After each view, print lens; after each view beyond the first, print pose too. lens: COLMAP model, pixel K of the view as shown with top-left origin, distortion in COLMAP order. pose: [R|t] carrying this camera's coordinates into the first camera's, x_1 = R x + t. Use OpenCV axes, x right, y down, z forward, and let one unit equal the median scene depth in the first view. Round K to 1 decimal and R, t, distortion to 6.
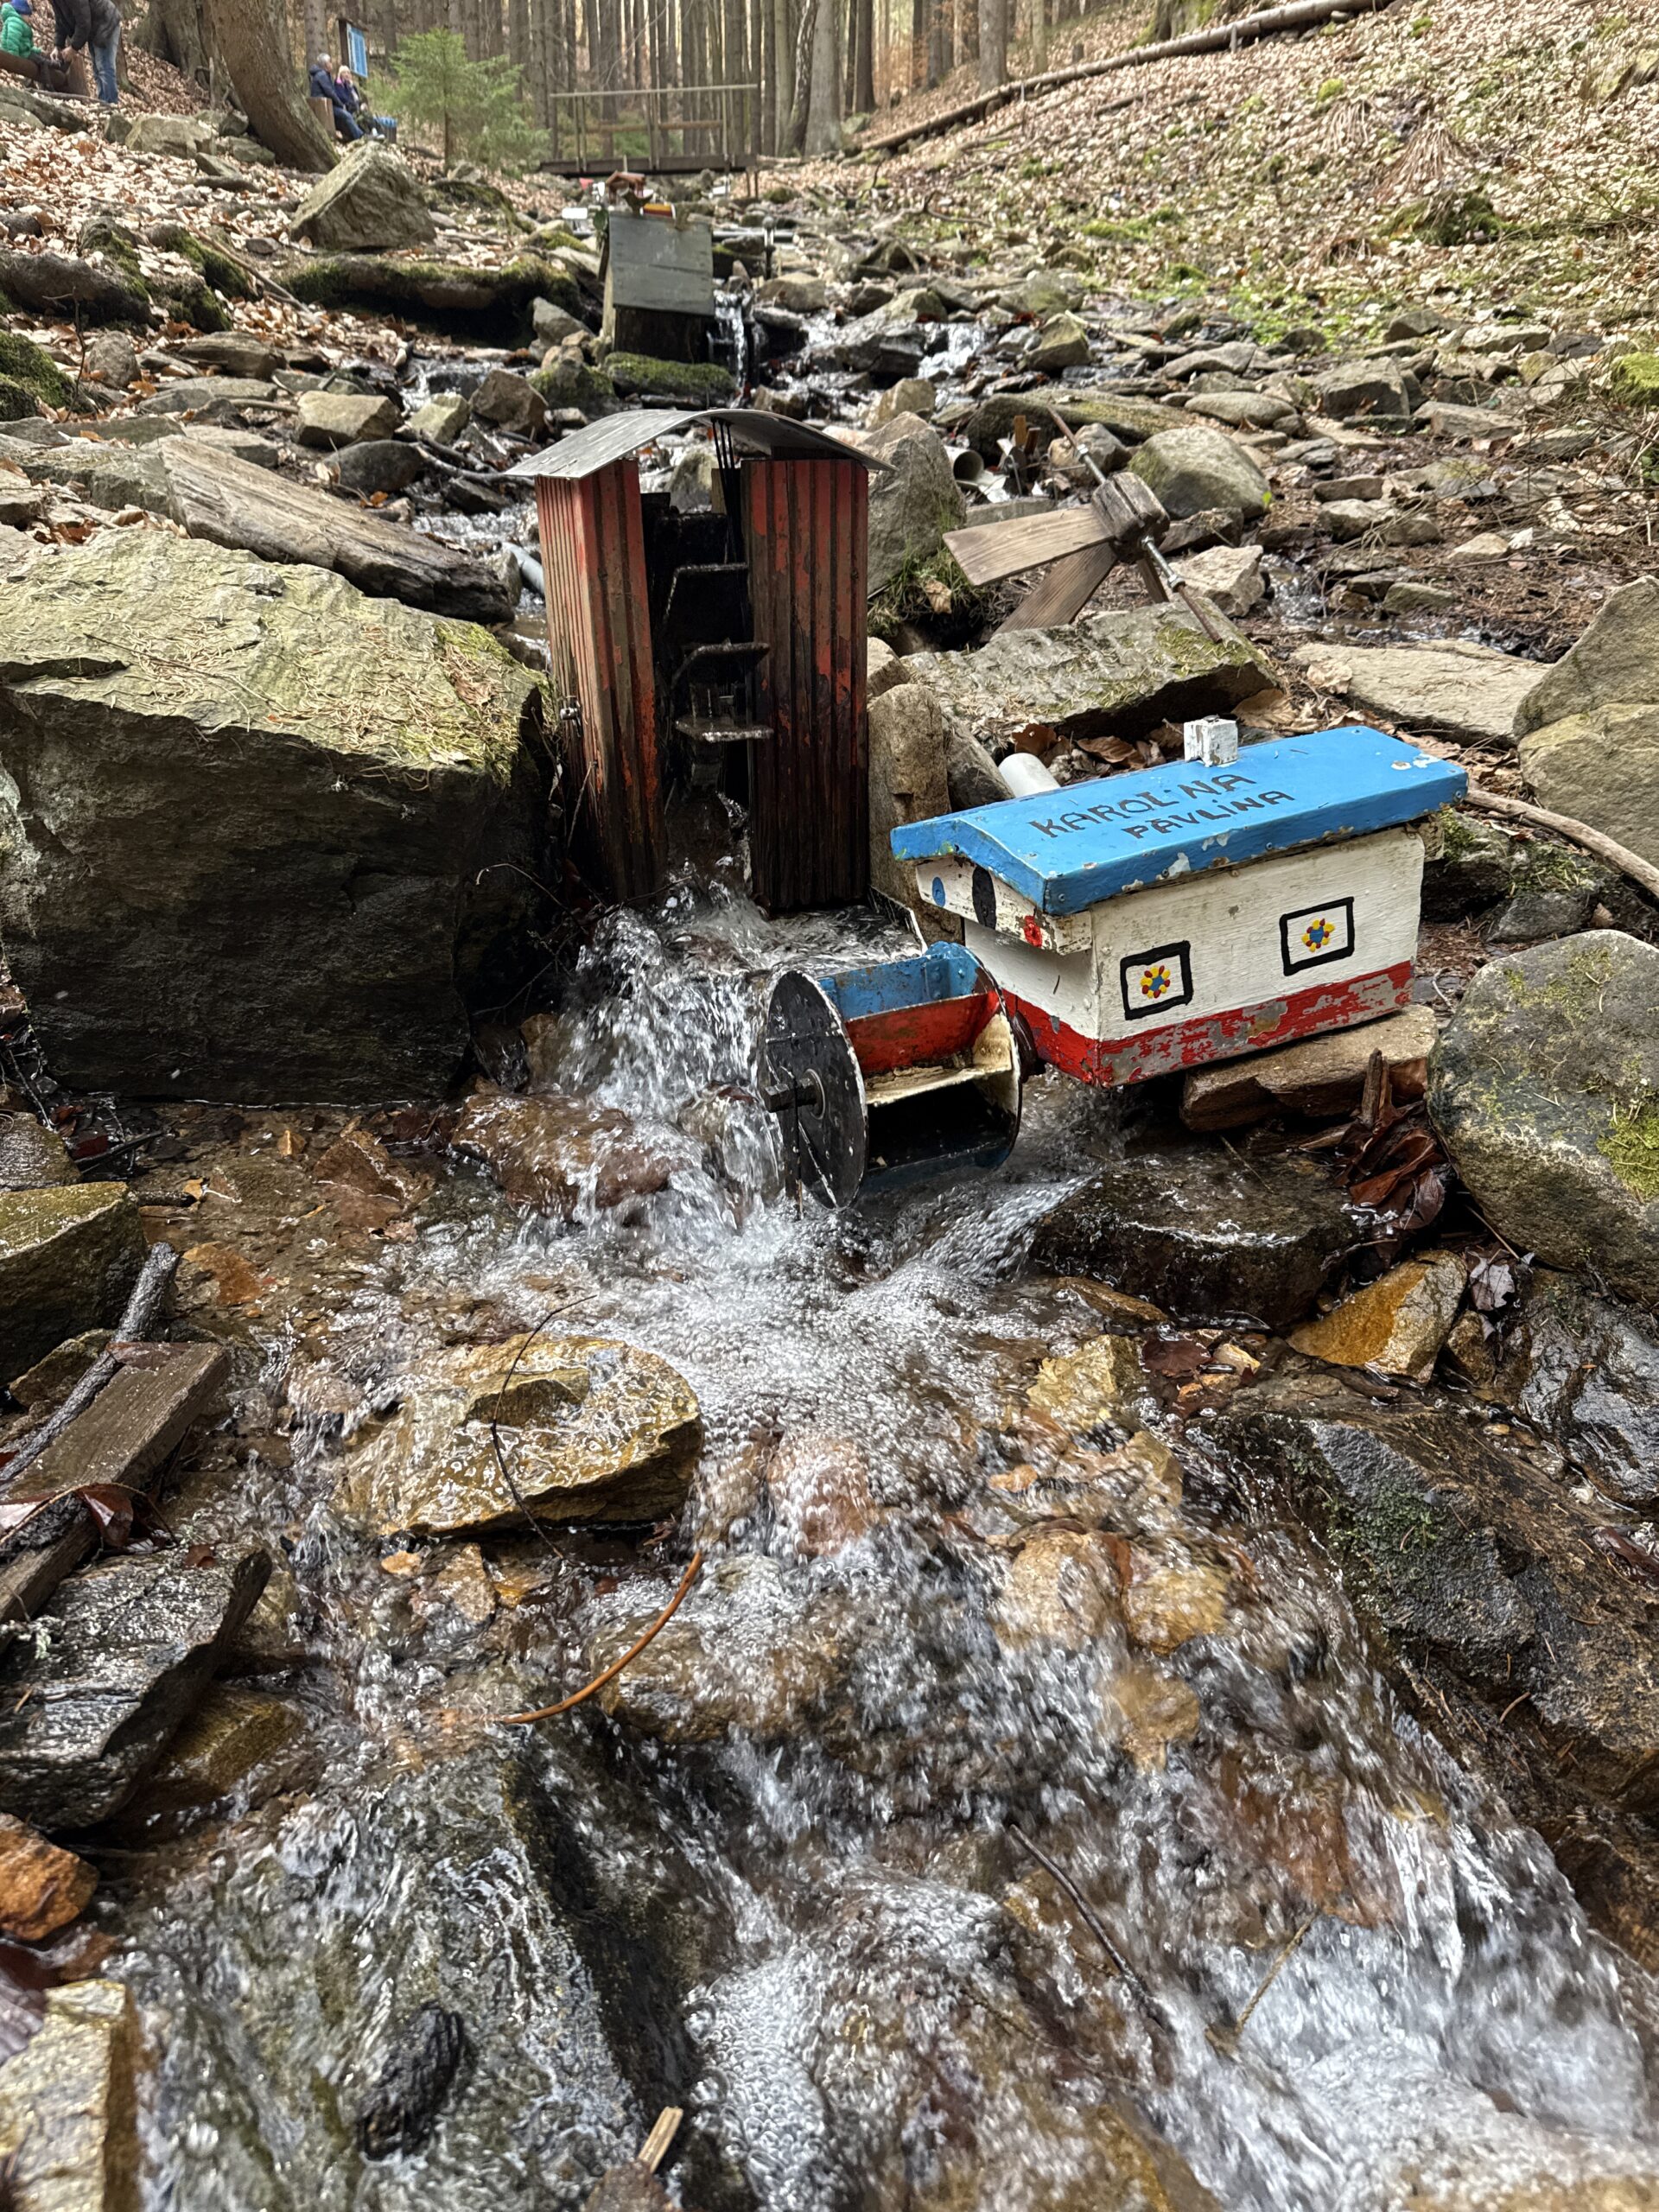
lens RADIAL K [[1550.7, 0, 837.6], [0, 1550.7, 1100.6], [0, 0, 1]] dist [0.088519, -0.080492]
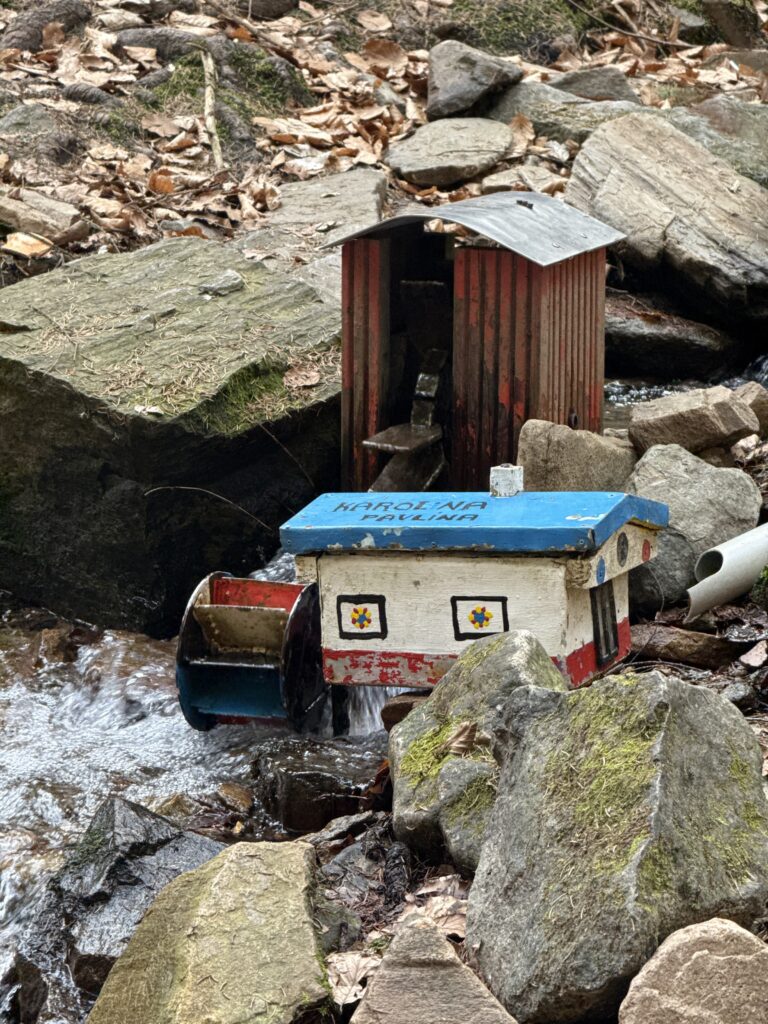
lens RADIAL K [[3641.1, 0, 384.0], [0, 3641.1, 511.9], [0, 0, 1]] dist [0.085363, 0.000000]
pose [[0.678298, 0.170909, -0.714634, 2.669939], [-0.316685, 0.945605, -0.074436, 0.080150], [0.663040, 0.276804, 0.695527, -1.430340]]
